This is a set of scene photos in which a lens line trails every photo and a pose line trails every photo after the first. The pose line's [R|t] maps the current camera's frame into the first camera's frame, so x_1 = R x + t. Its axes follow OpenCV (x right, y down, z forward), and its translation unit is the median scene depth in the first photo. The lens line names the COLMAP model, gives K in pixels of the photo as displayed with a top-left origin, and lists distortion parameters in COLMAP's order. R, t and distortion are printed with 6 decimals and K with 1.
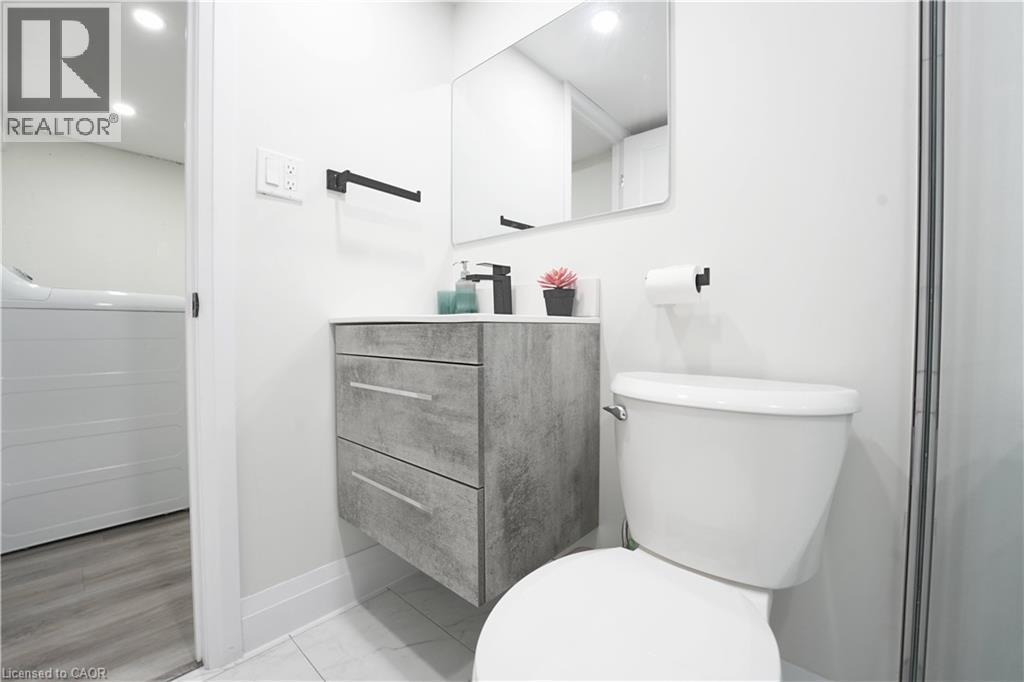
lens RADIAL K [[418.7, 0, 511.1], [0, 418.7, 339.0], [0, 0, 1]] dist [-0.036294, 0.007656]
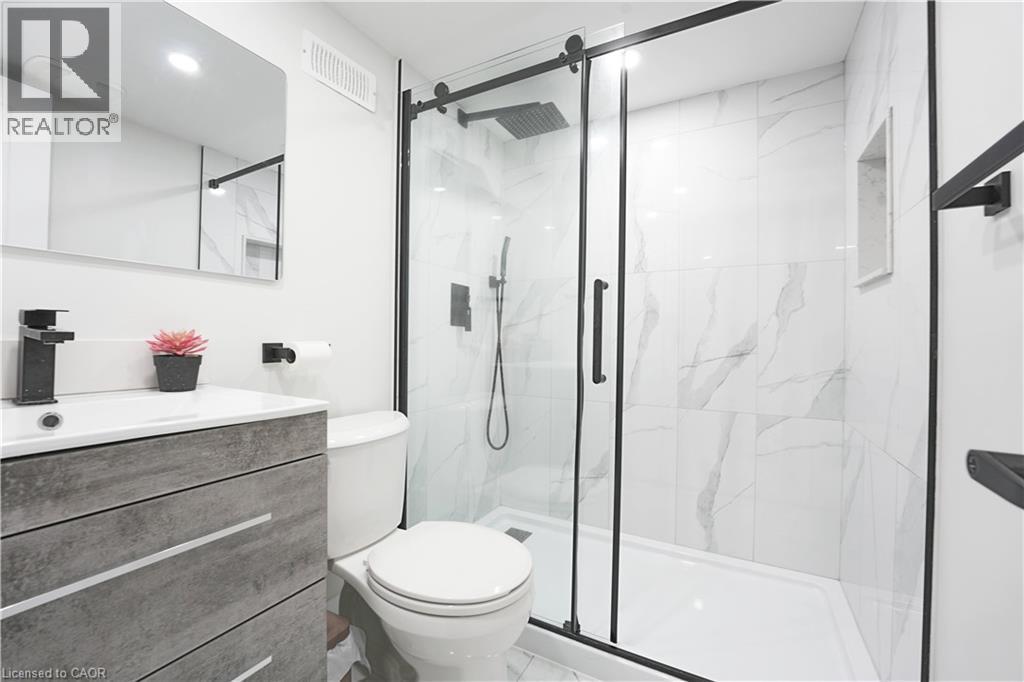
lens RADIAL K [[418.7, 0, 511.1], [0, 418.7, 339.0], [0, 0, 1]] dist [-0.036294, 0.007656]
pose [[-0.222837, -0.005232, 0.974842, -1.019212], [0.010711, 0.999912, 0.007815, -0.188858], [-0.974797, 0.012183, -0.222761, 0.704762]]
